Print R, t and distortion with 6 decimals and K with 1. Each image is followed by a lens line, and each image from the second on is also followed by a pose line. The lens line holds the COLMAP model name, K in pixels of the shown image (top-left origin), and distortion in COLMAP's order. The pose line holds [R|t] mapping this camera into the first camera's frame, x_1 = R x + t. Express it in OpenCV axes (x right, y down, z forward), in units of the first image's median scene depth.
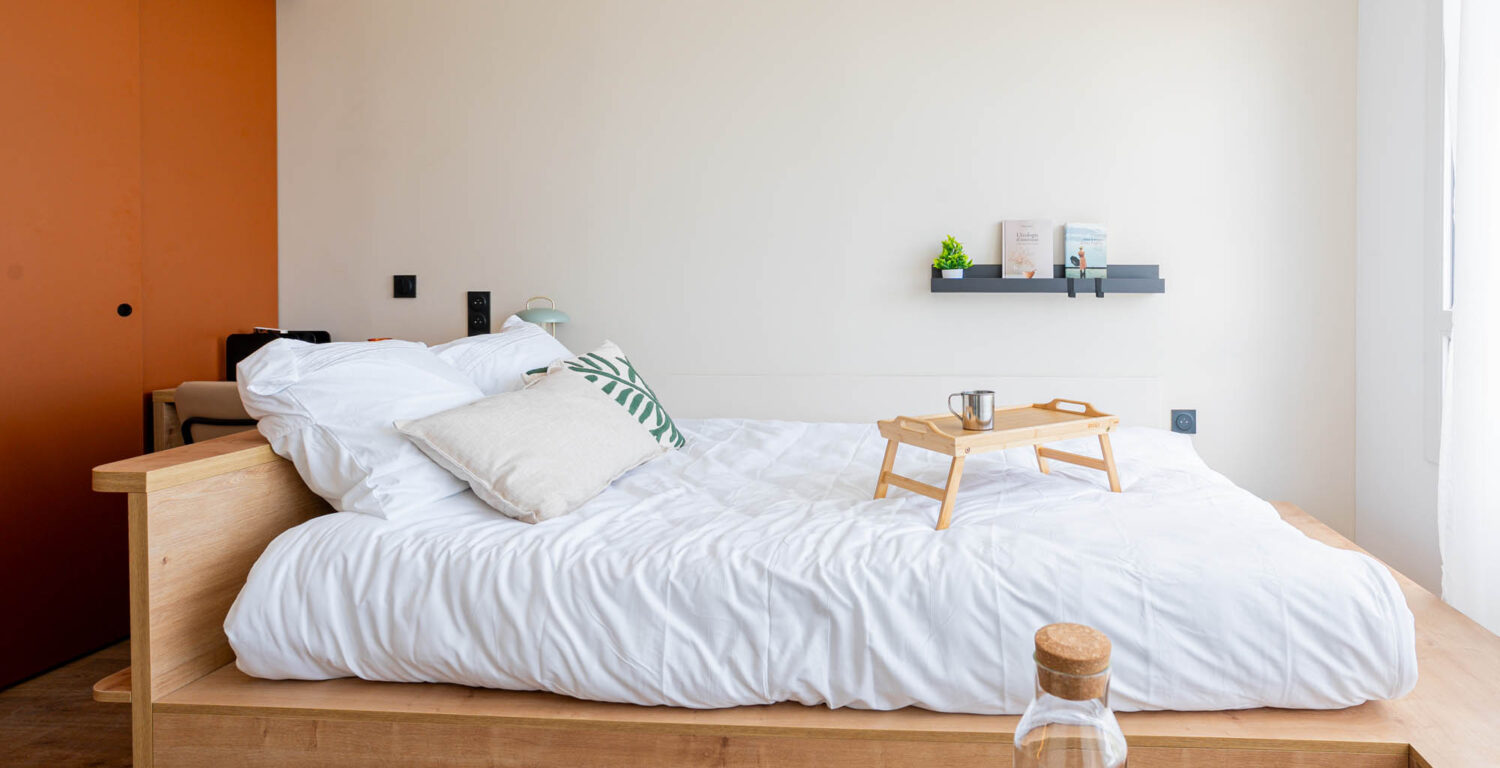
lens RADIAL K [[774.5, 0, 751.1], [0, 774.5, 297.4], [0, 0, 1]] dist [-0.004507, 0.000056]
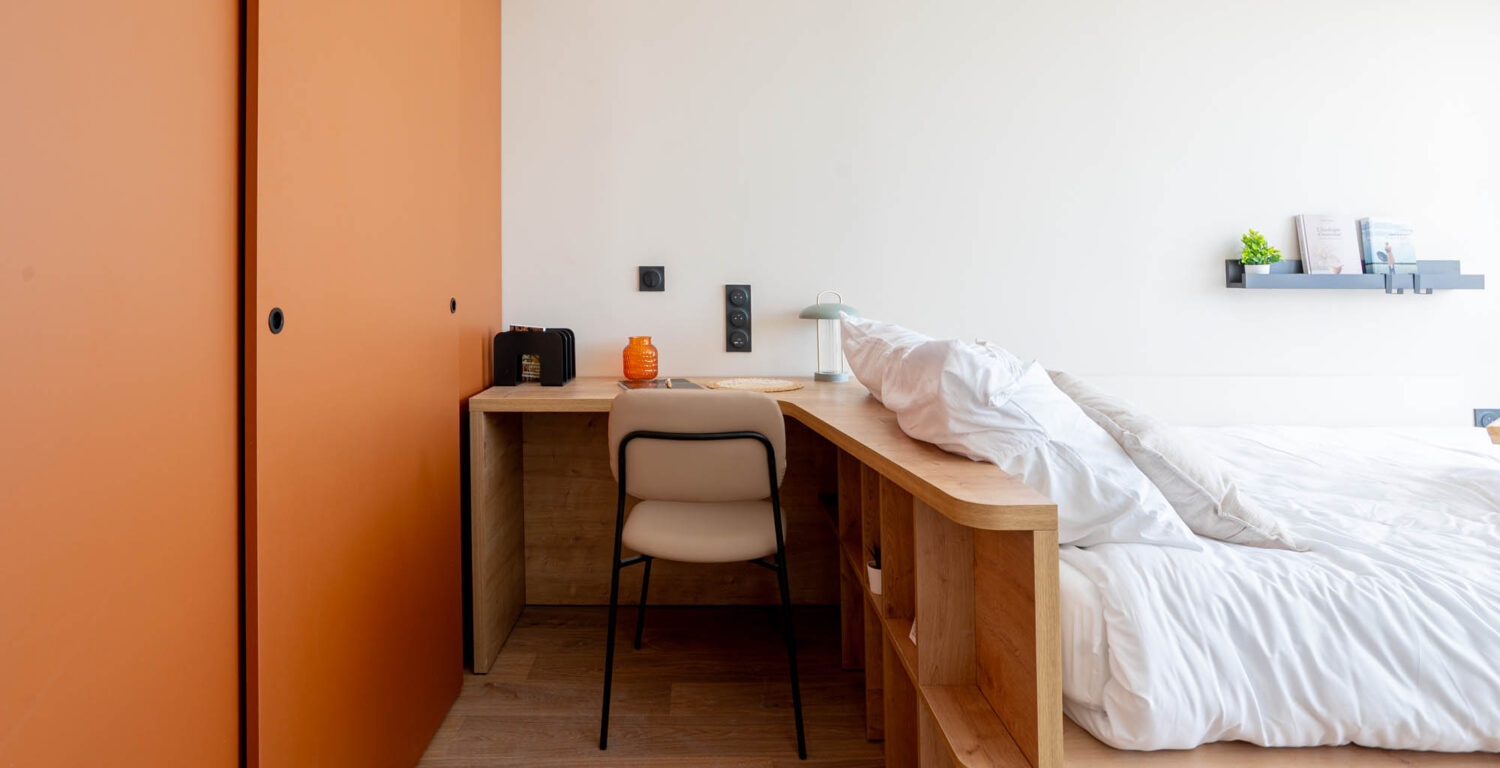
lens RADIAL K [[806.4, 0, 693.0], [0, 806.4, 251.3], [0, 0, 1]] dist [-0.031164, 0.017429]
pose [[0.995905, 0.008979, 0.089964, -0.544511], [-0.004579, 0.998788, -0.049001, -0.000173], [-0.090295, 0.048388, 0.994739, 0.074375]]
